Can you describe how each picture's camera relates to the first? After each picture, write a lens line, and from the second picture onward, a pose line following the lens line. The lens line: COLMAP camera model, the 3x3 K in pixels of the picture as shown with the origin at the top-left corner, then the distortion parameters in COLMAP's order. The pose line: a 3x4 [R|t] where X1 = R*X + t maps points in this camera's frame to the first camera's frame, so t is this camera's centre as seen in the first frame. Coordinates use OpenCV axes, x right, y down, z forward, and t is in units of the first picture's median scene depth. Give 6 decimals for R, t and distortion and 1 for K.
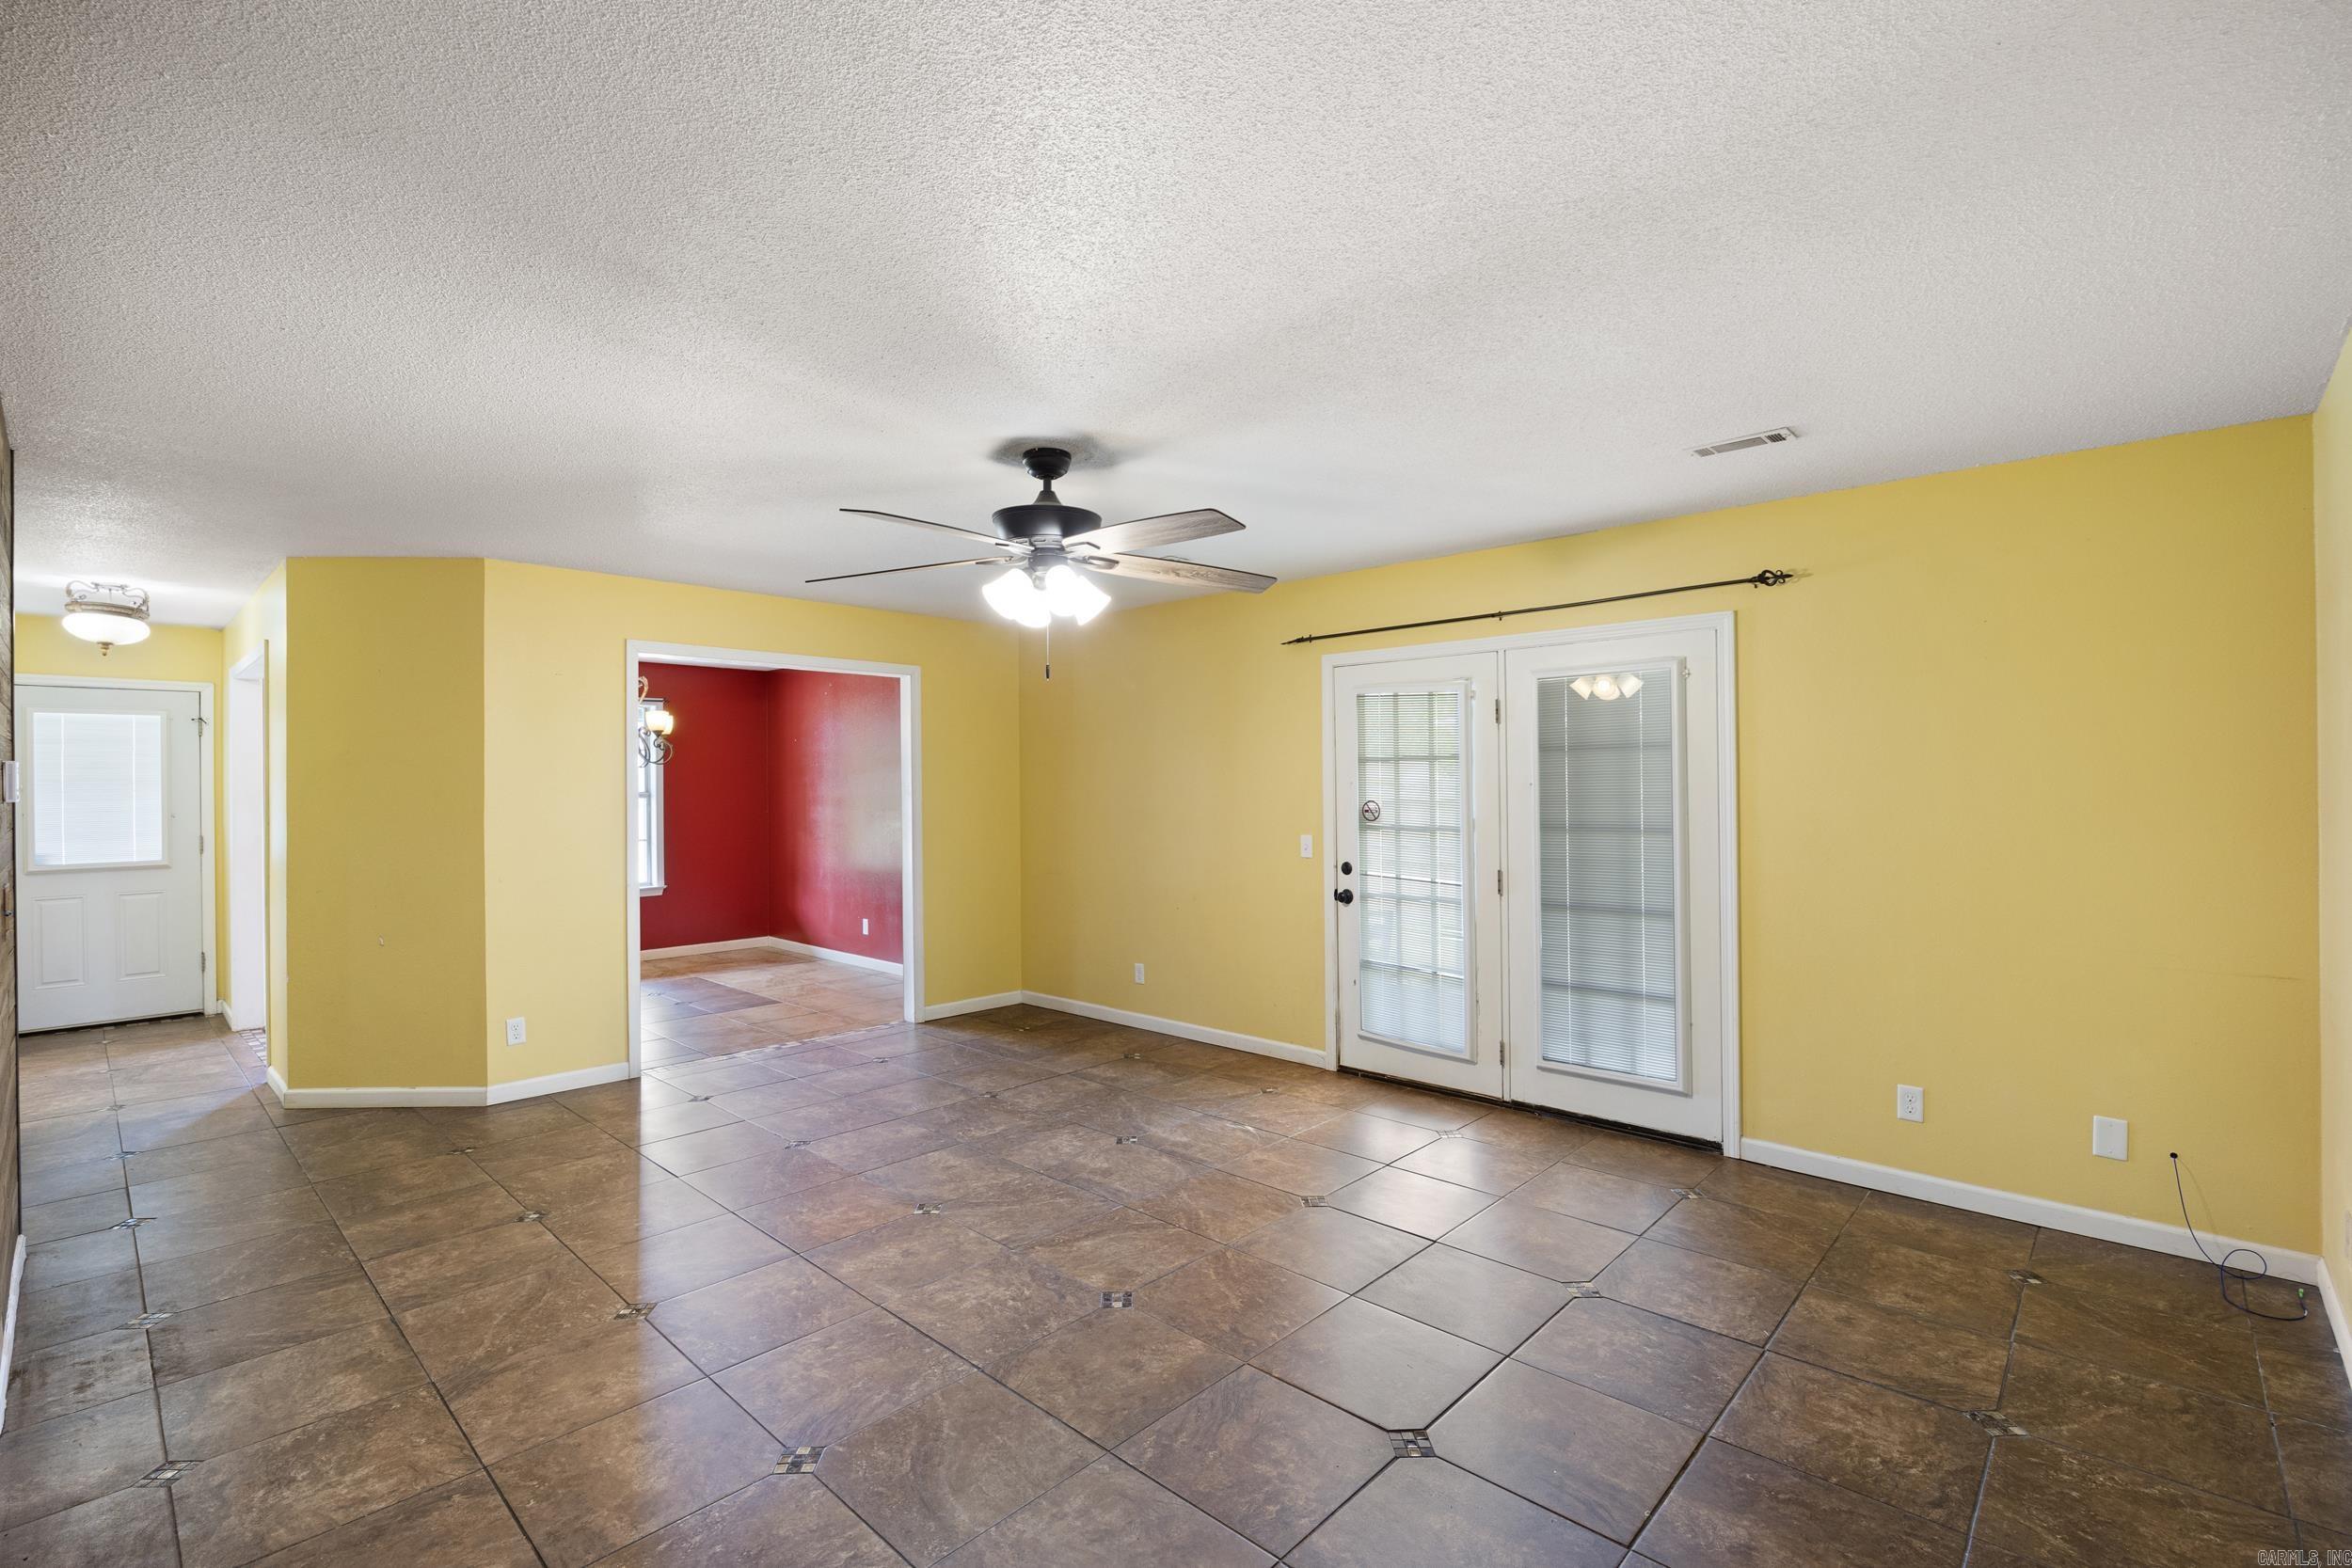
lens RADIAL K [[1042.9, 0, 1176.0], [0, 1042.9, 784.0], [0, 0, 1]] dist [-0.010261, -0.001176]
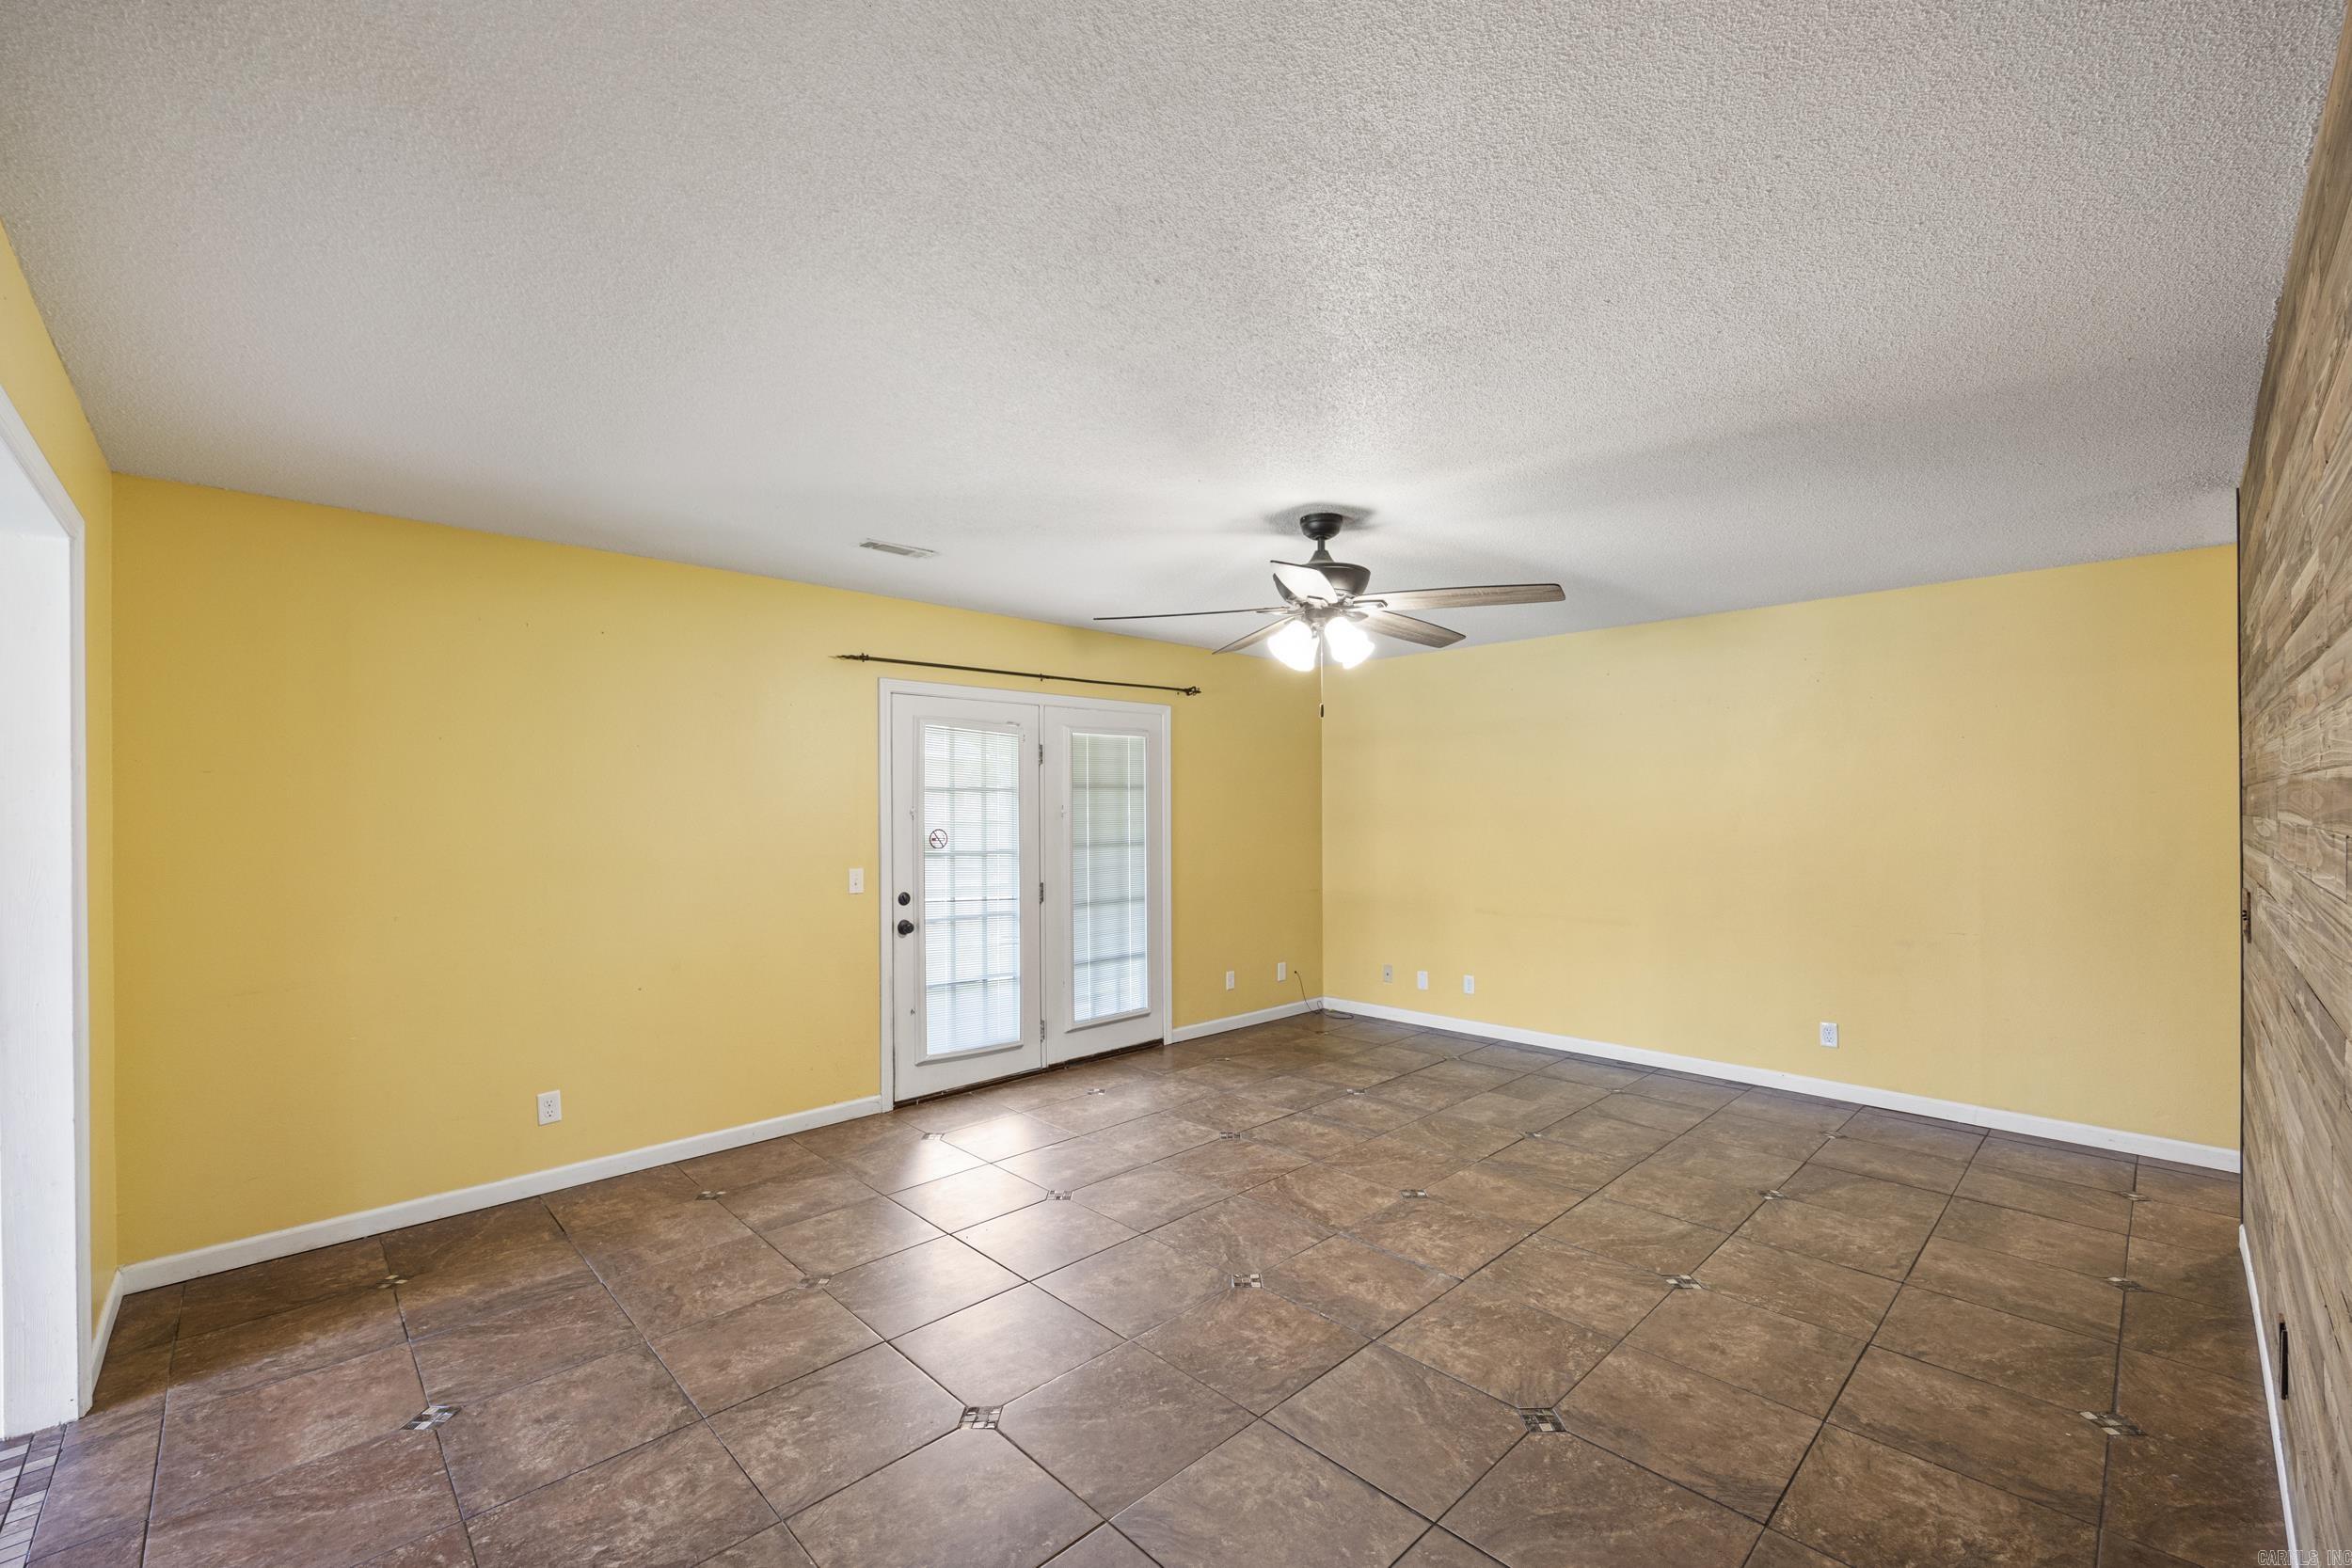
lens RADIAL K [[957.2, 0, 1188.4], [0, 957.2, 806.1], [0, 0, 1]] dist [-0.006714, 0.000016]
pose [[0.047047, 0.010461, 0.998838, -0.856491], [0.007497, 0.999913, -0.010826, 0.005955], [-0.998865, 0.007998, 0.046965, 0.807918]]
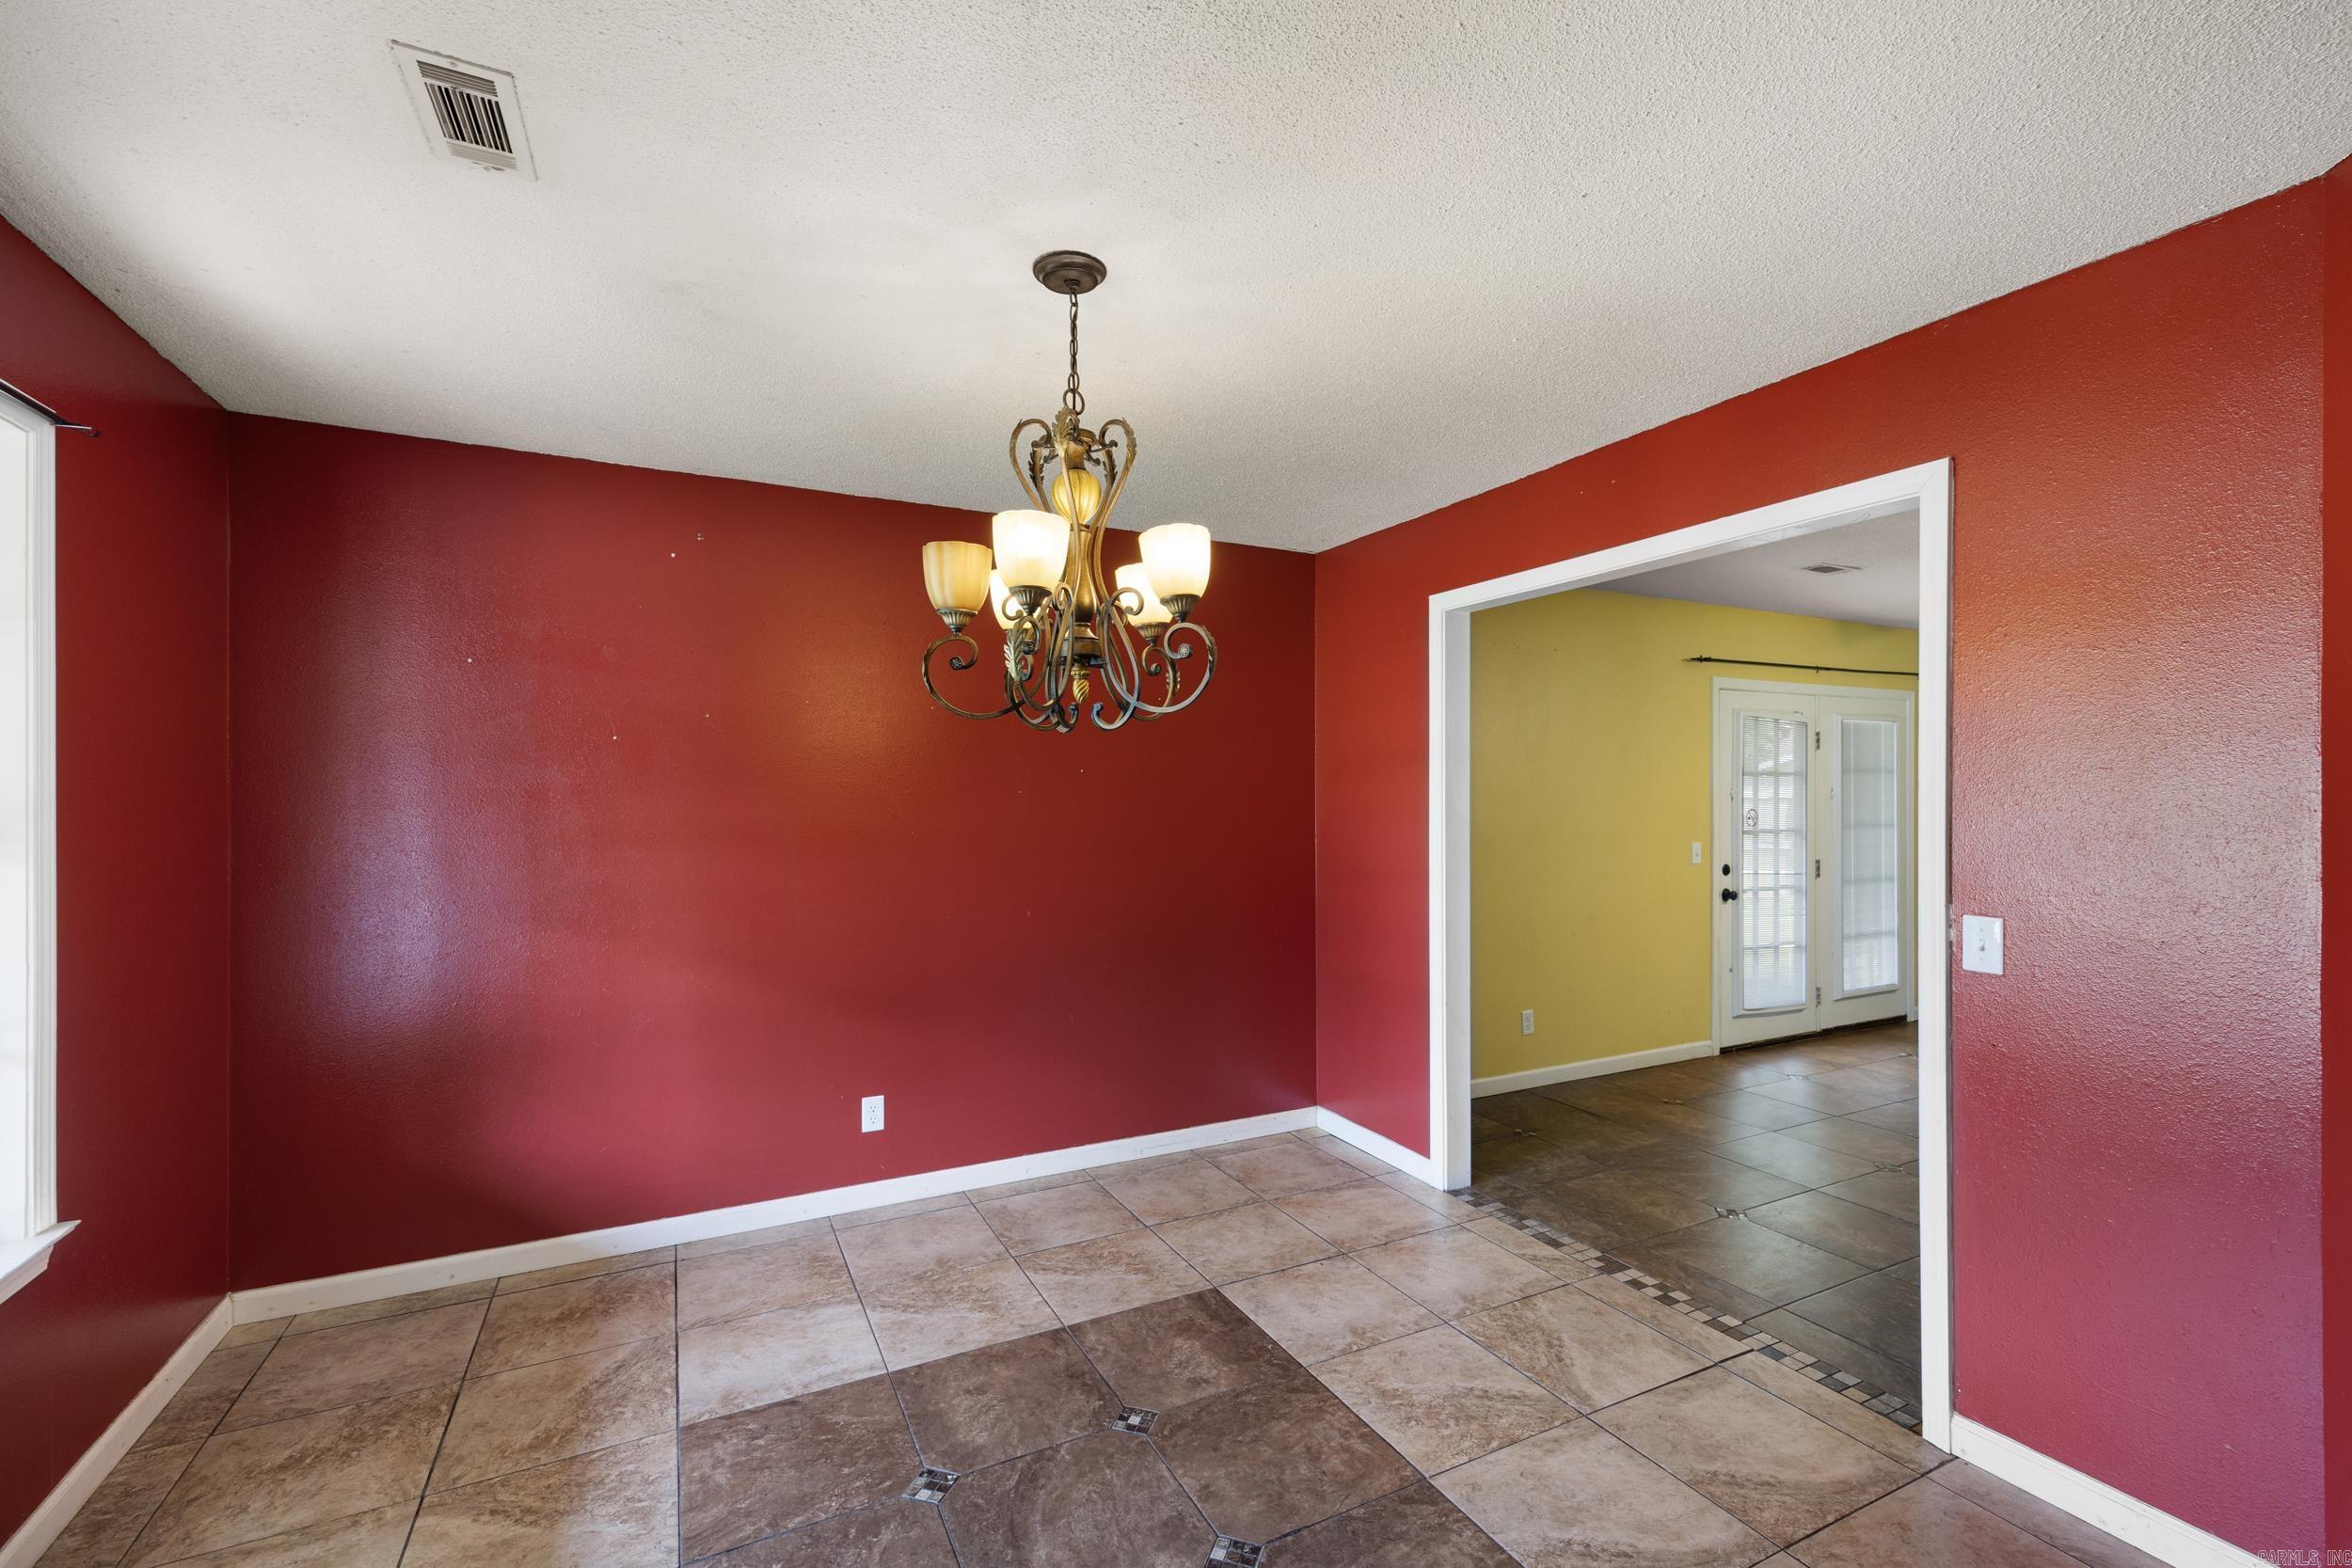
lens RADIAL K [[1024.5, 0, 1176.0], [0, 1024.5, 784.0], [0, 0, 1]] dist [-0.001722, -0.000014]
pose [[0.350028, 0.012594, 0.936655, -1.263055], [-0.001002, 0.999914, -0.013070, 0.004354], [-0.936739, 0.003637, 0.350011, 1.372225]]
